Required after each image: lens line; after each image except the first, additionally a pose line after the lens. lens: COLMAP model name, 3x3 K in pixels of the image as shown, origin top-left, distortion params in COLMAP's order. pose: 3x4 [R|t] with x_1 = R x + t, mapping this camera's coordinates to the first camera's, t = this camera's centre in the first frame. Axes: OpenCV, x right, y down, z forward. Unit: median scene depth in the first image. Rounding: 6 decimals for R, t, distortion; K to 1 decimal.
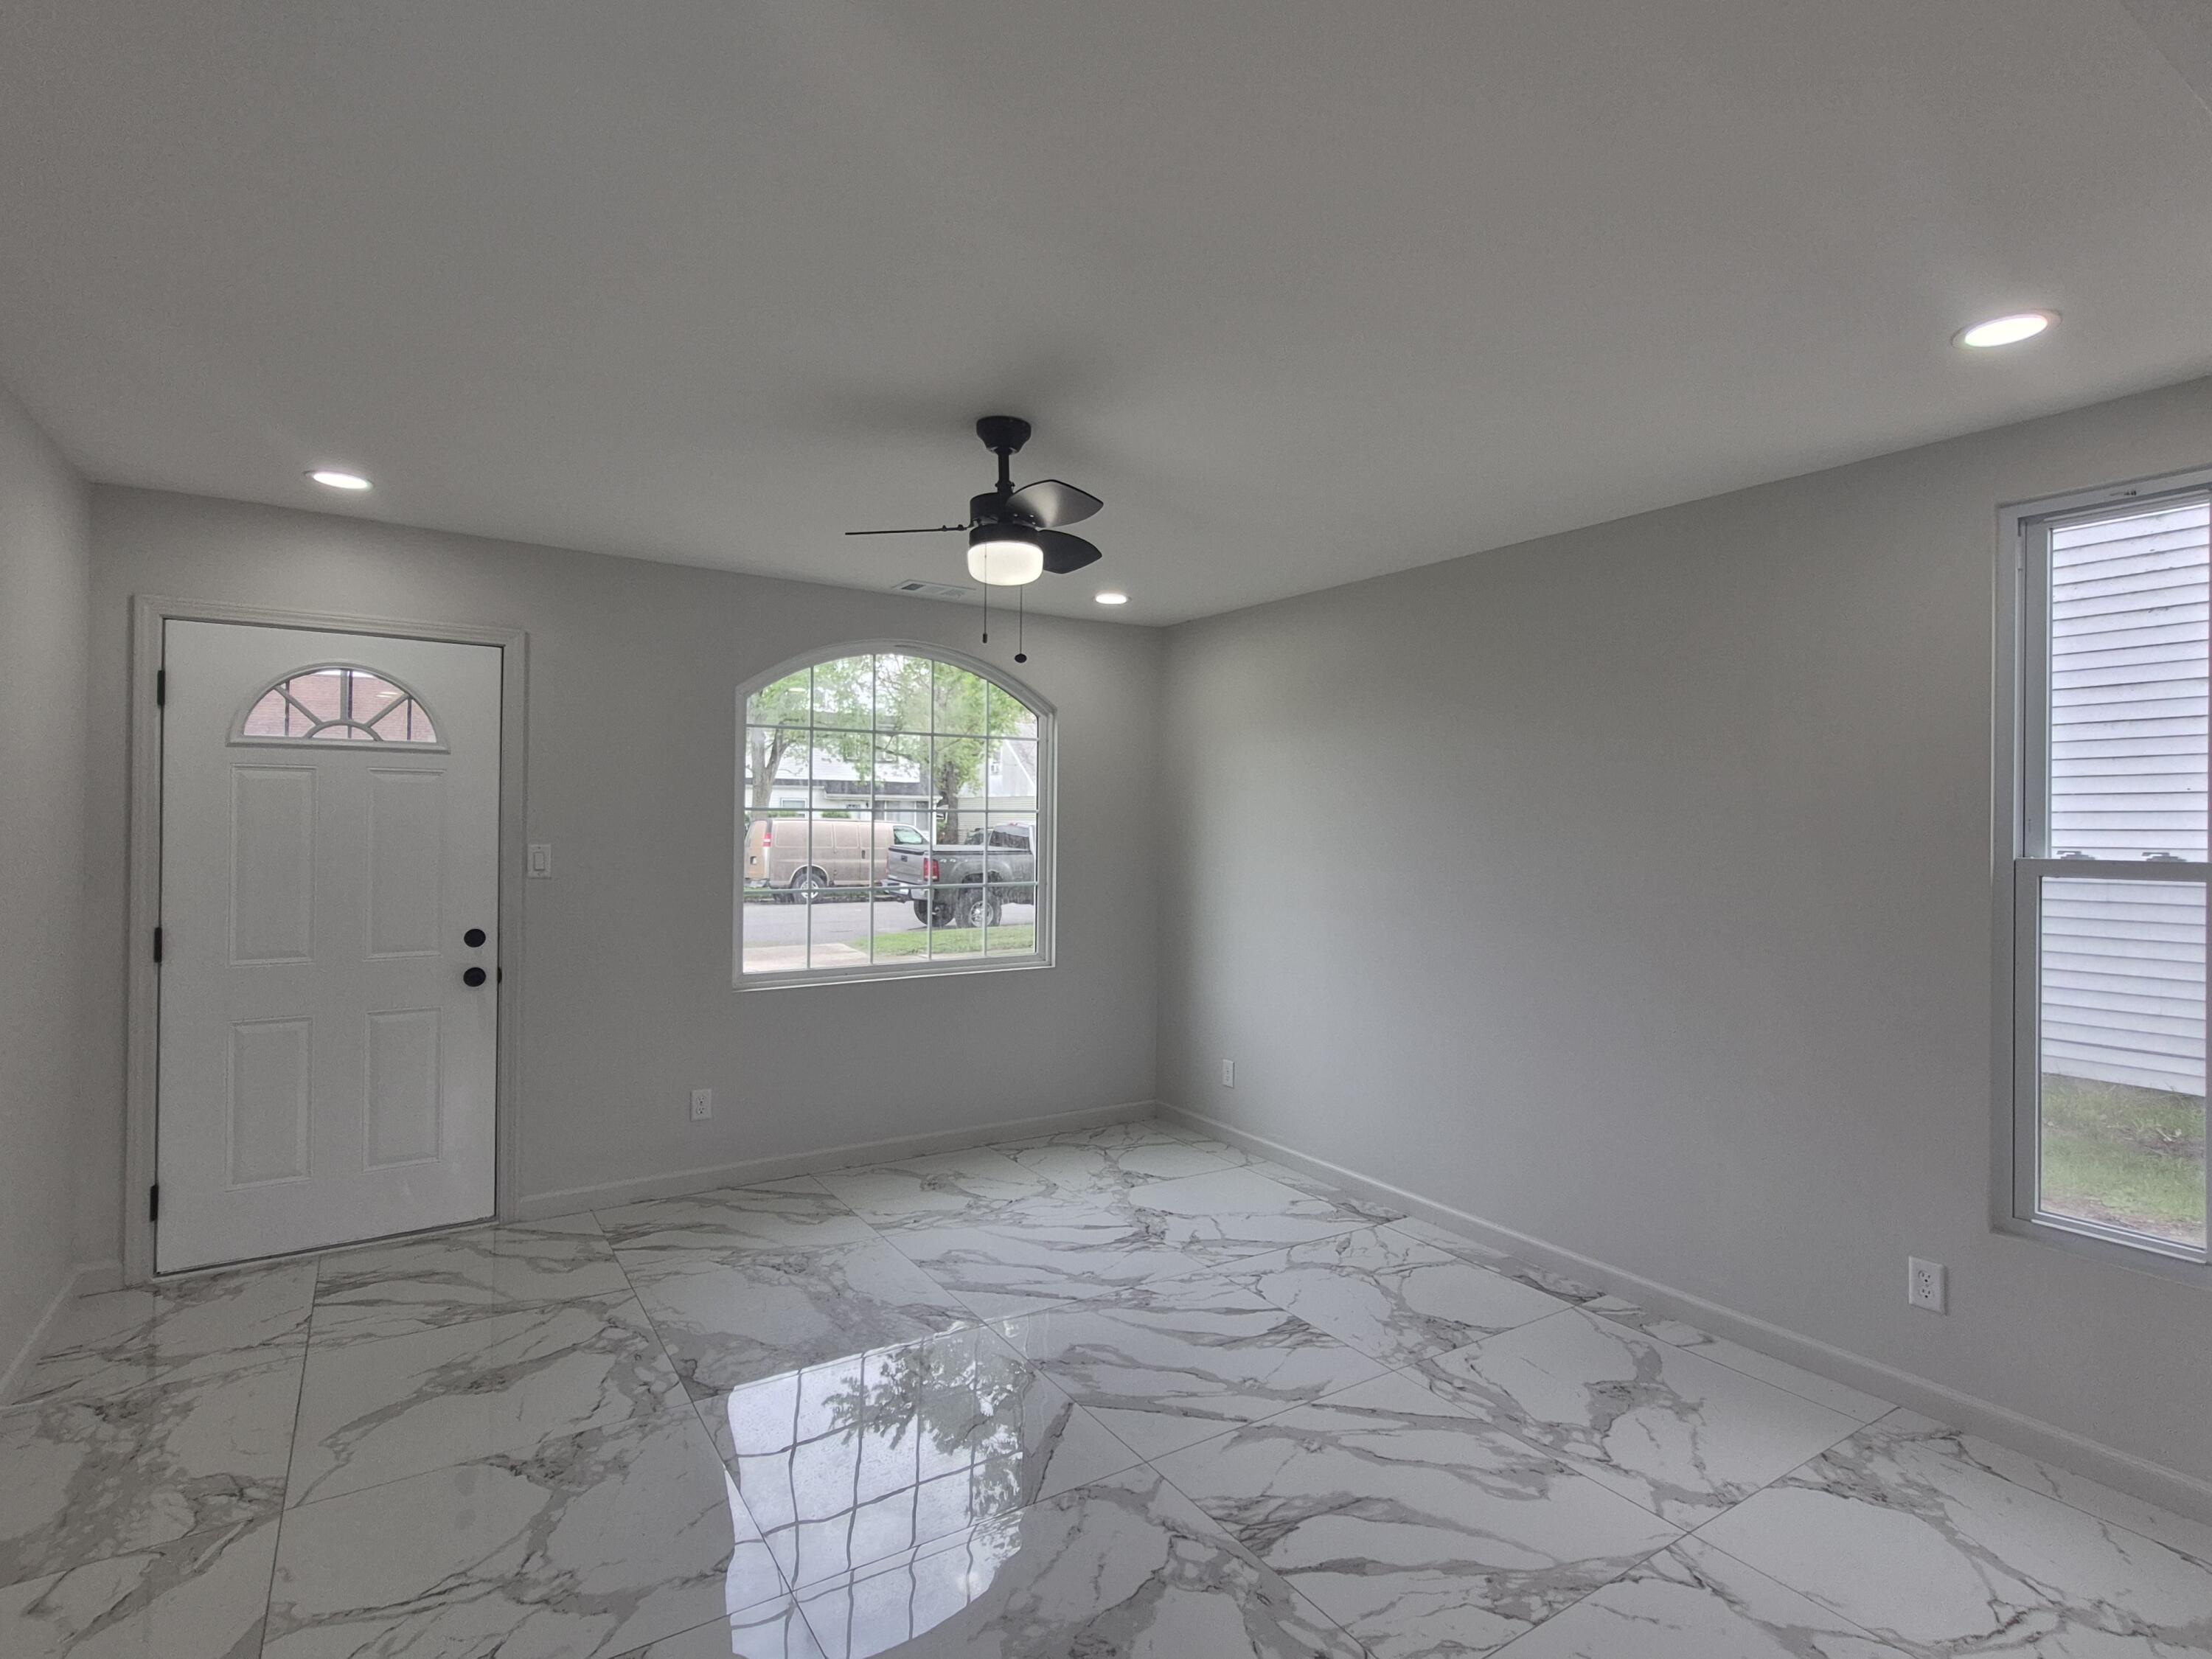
lens RADIAL K [[1103.8, 0, 1125.4], [0, 1103.8, 825.7], [0, 0, 1]] dist [0.011122, -0.002081]
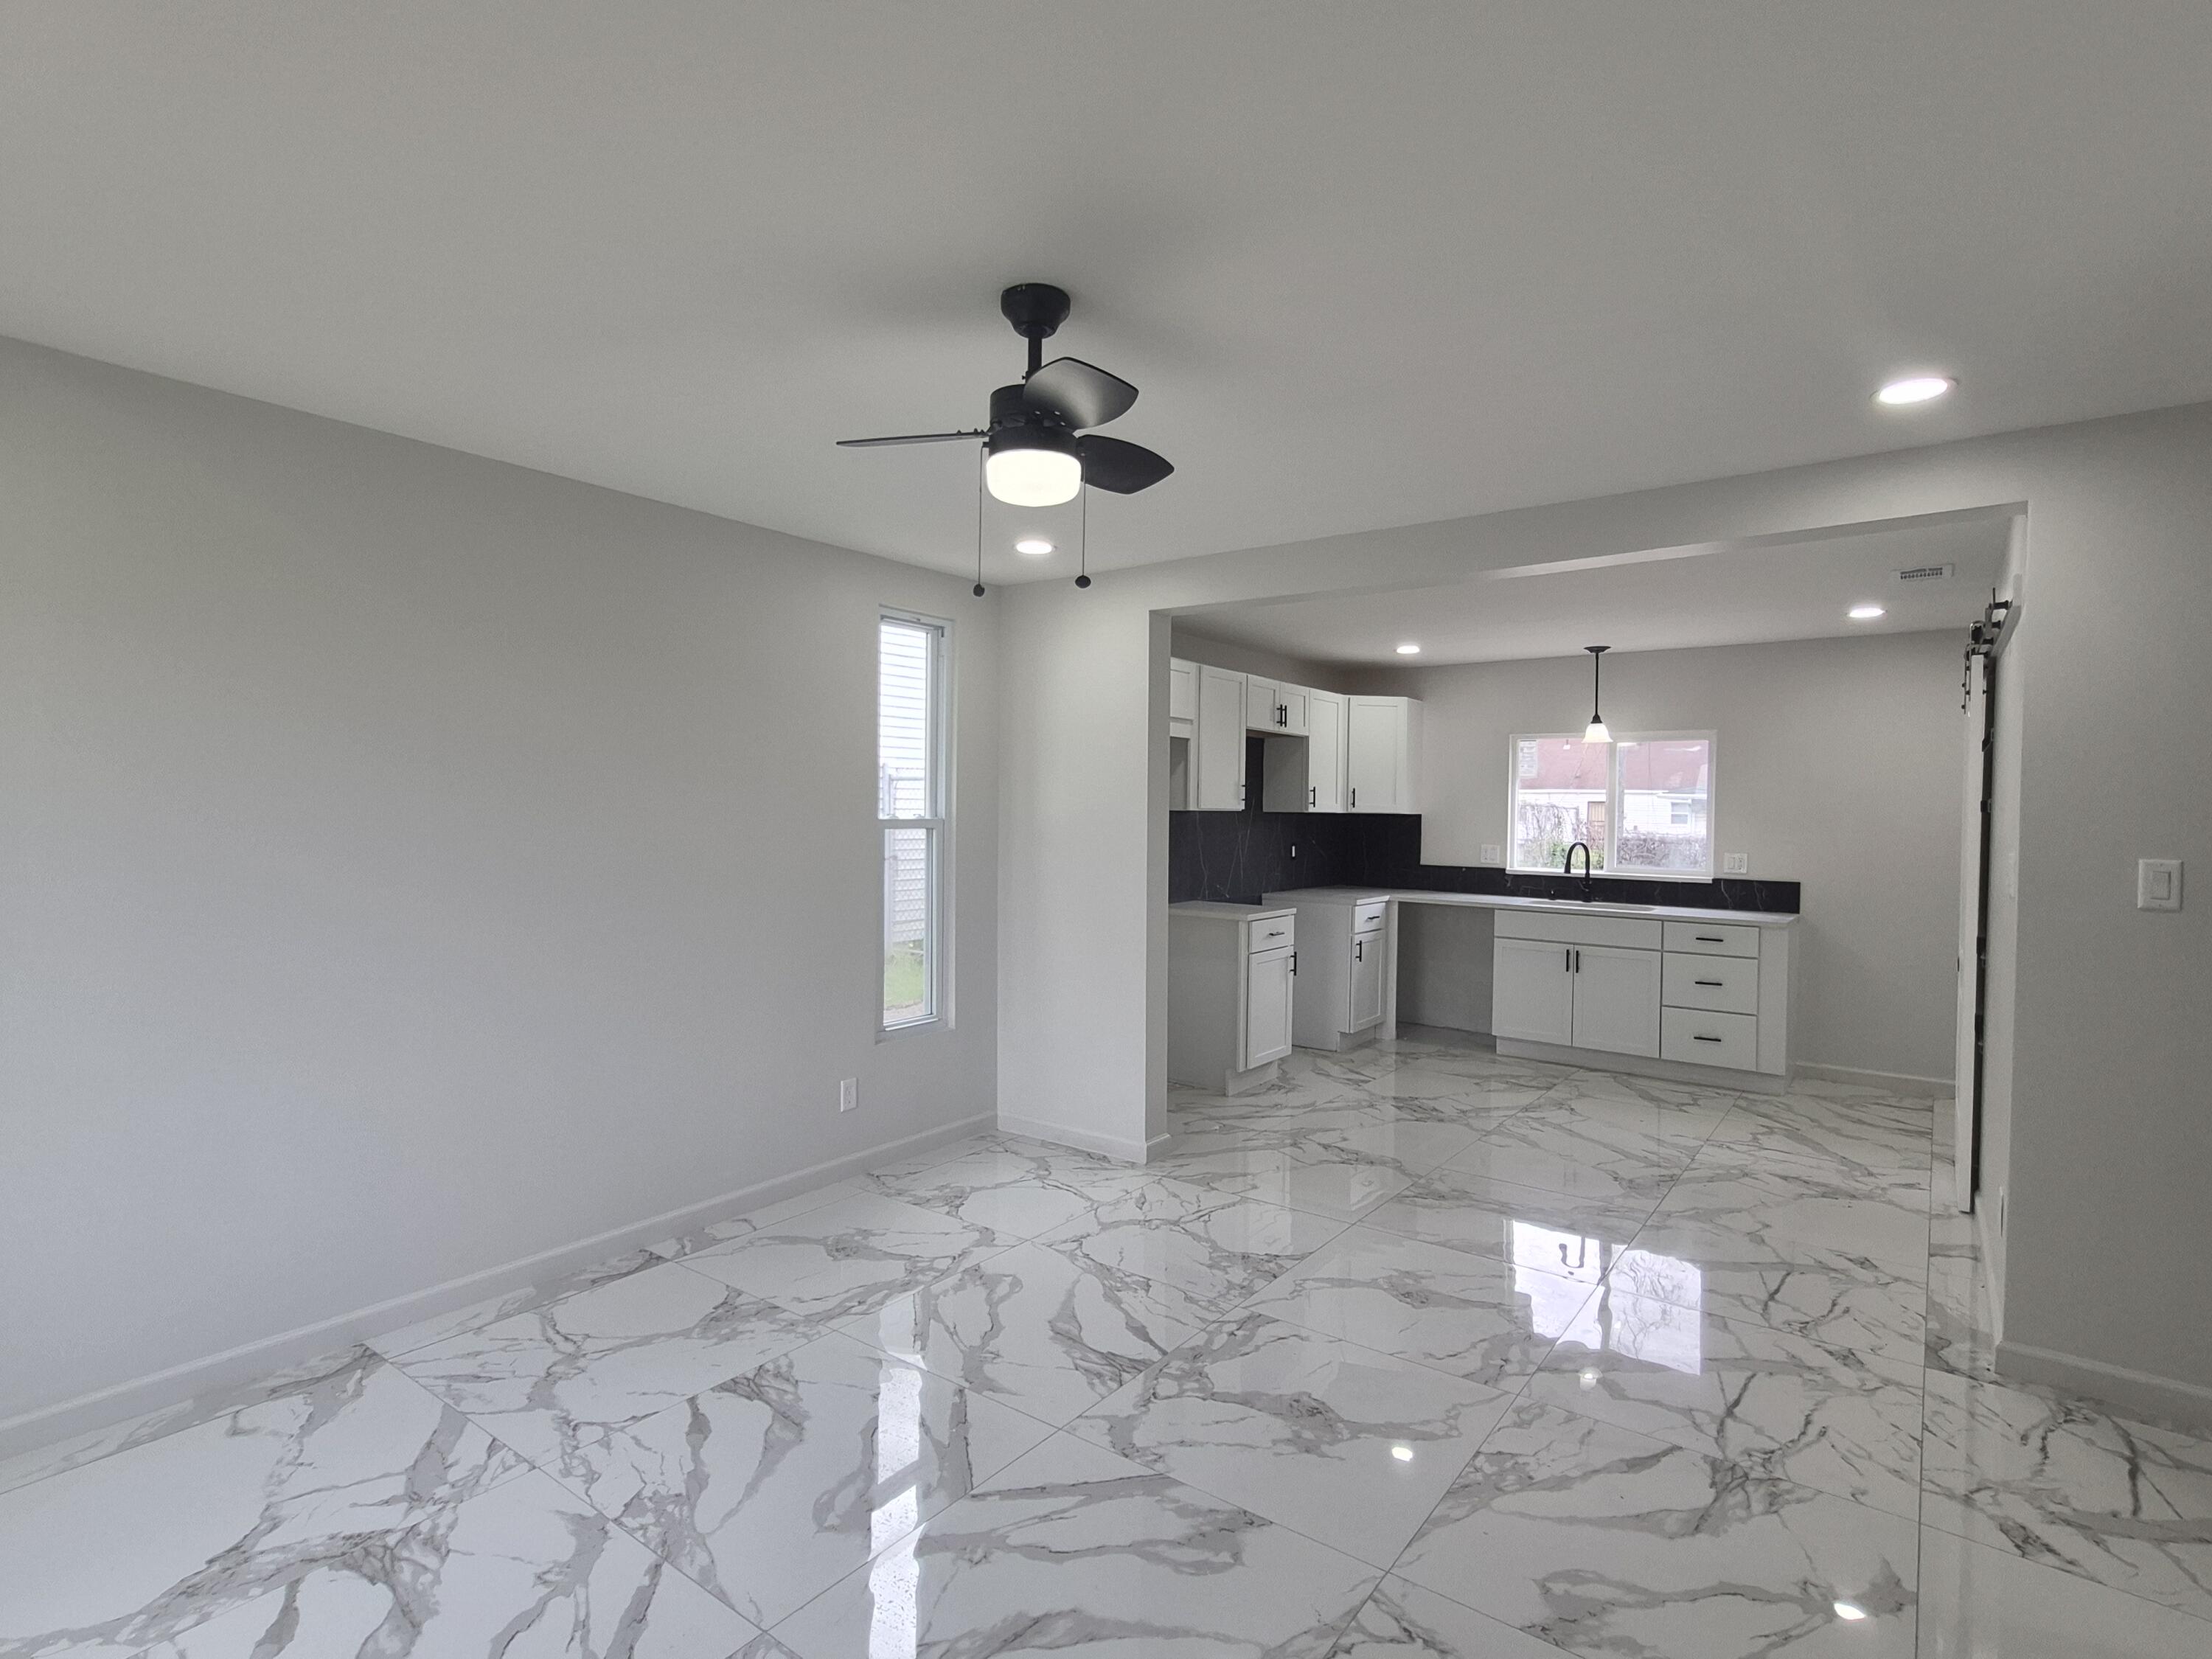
lens RADIAL K [[1103.8, 0, 1125.4], [0, 1103.8, 825.7], [0, 0, 1]] dist [0.011122, -0.002081]
pose [[-0.338433, -0.032481, 0.940430, -0.642308], [-0.017835, 0.999446, 0.028101, -0.009471], [-0.940821, -0.007262, -0.338825, 0.877241]]
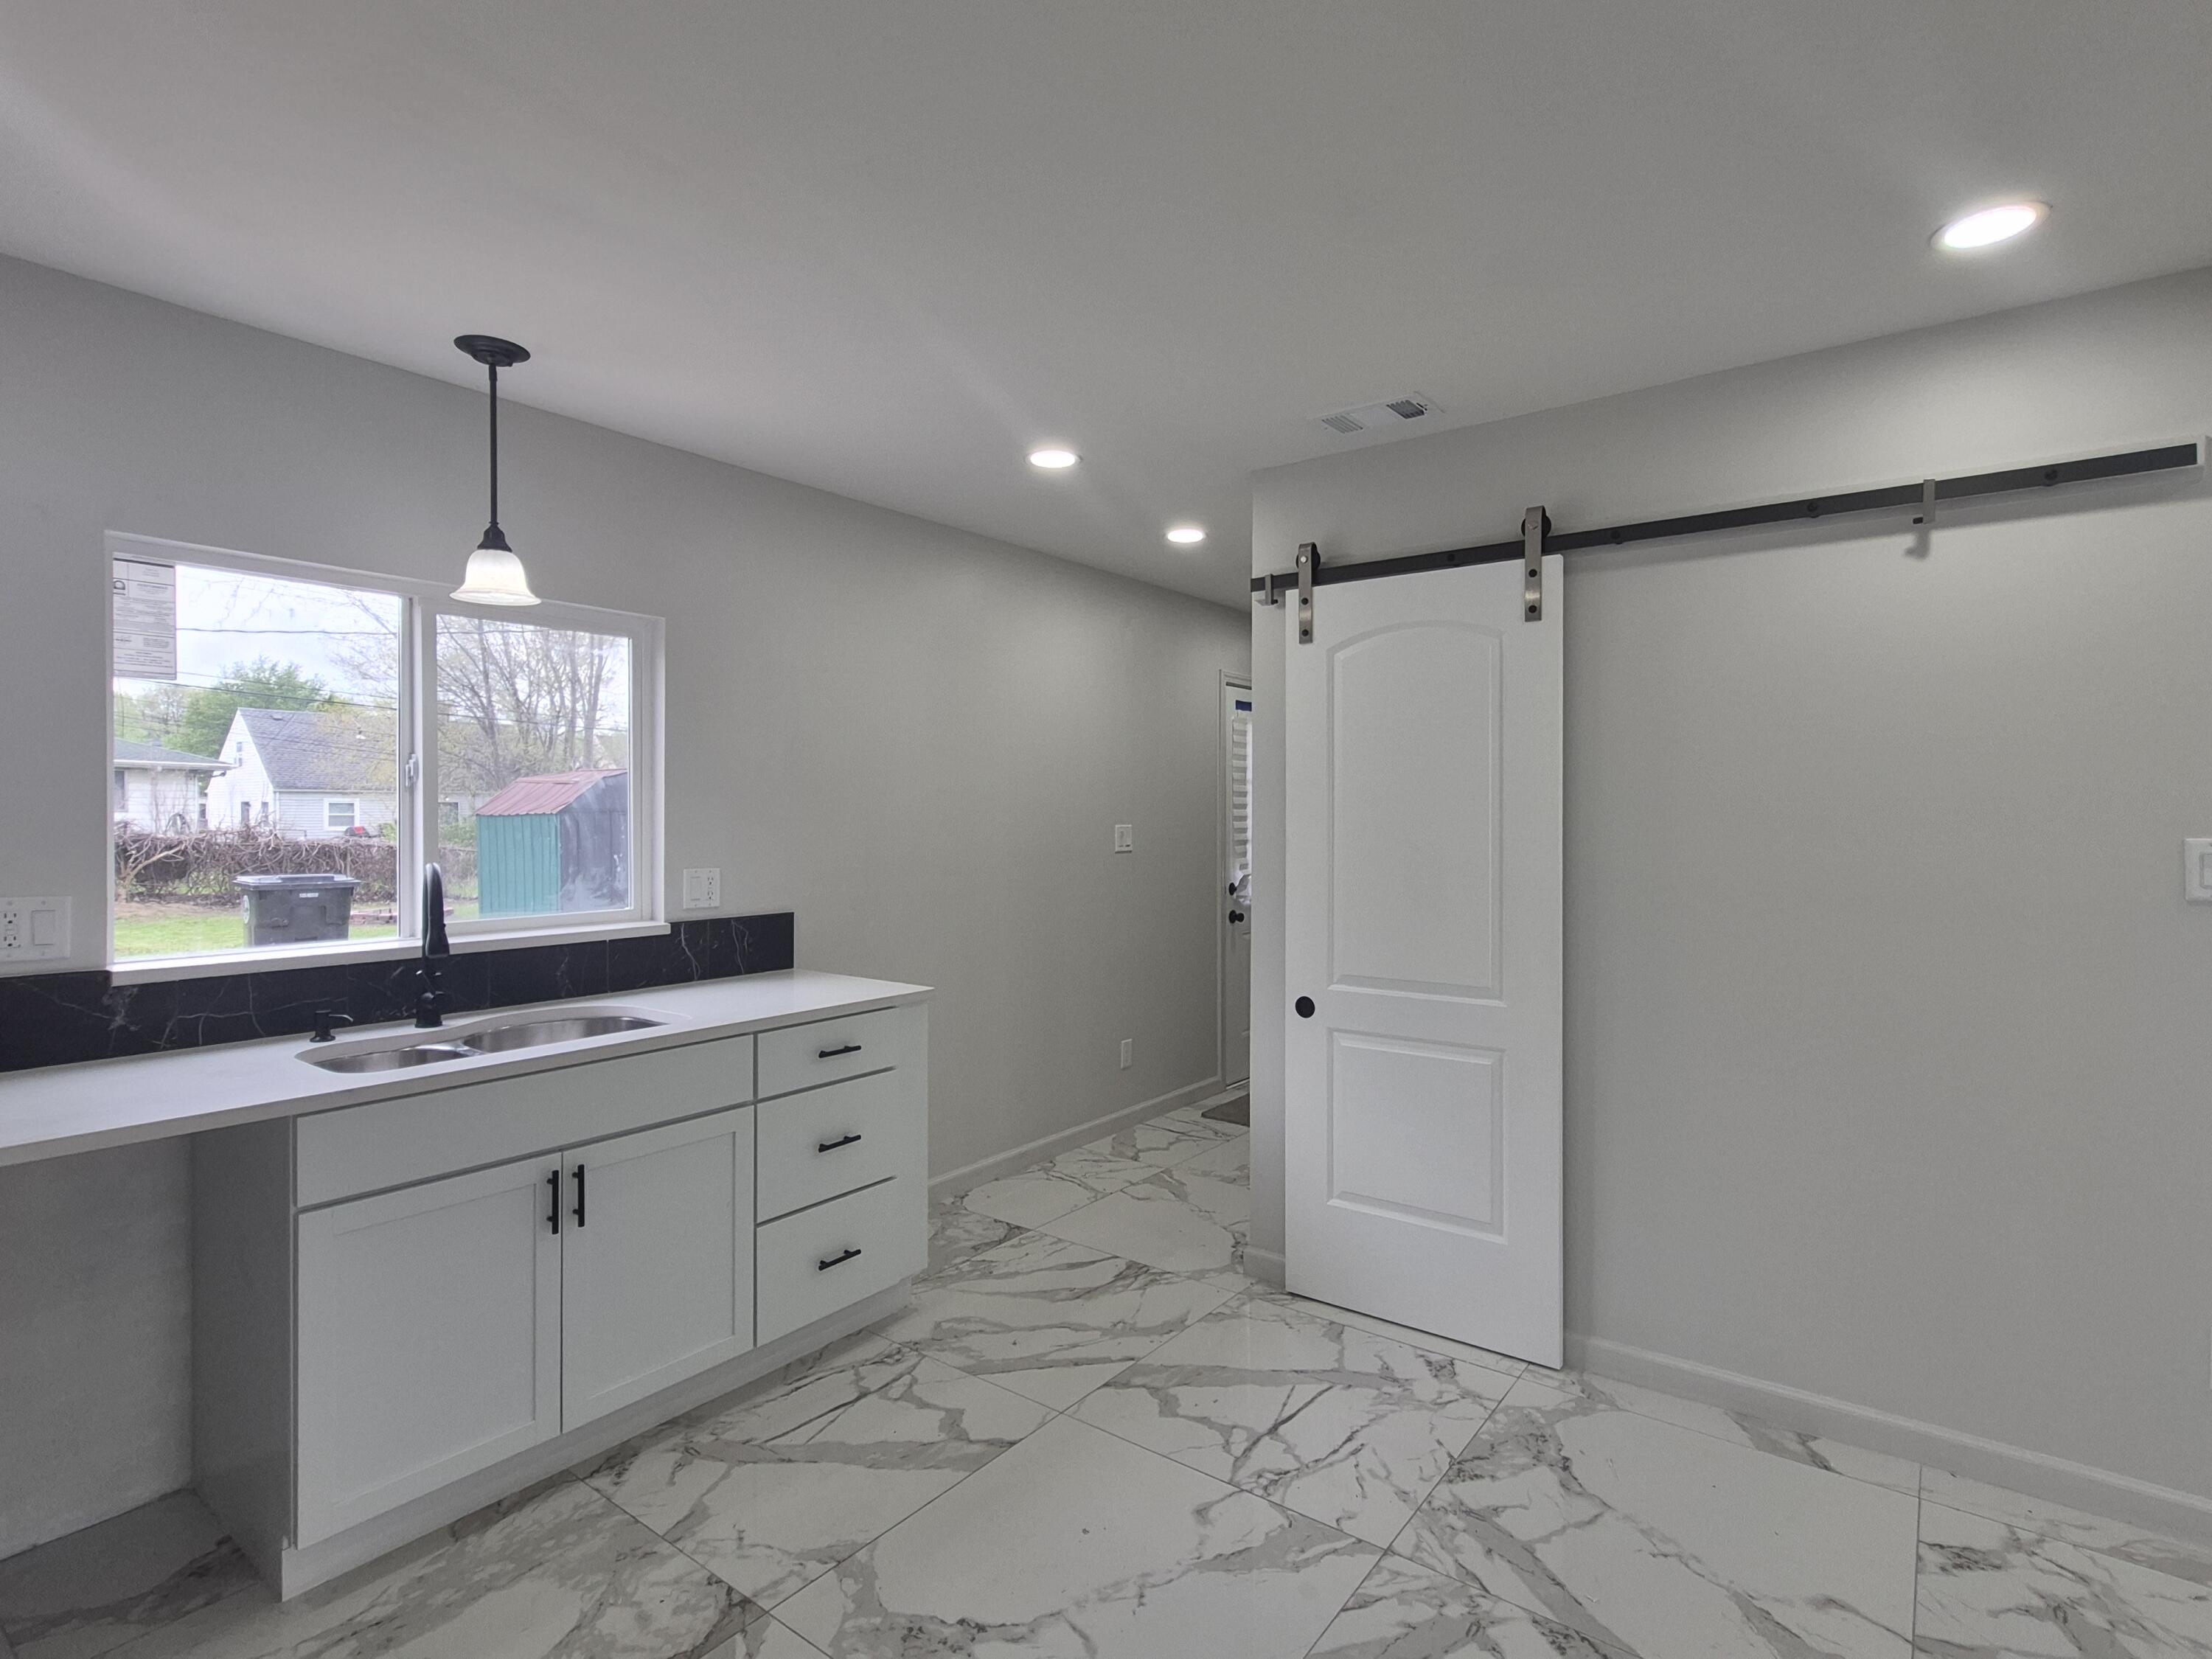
lens RADIAL K [[1103.8, 0, 1125.4], [0, 1103.8, 825.7], [0, 0, 1]] dist [0.011122, -0.002081]
pose [[-0.945773, -0.009129, -0.324701, 0.633949], [-0.012763, 0.999877, 0.009063, 0.019123], [0.324579, 0.012716, -0.945773, 0.324819]]
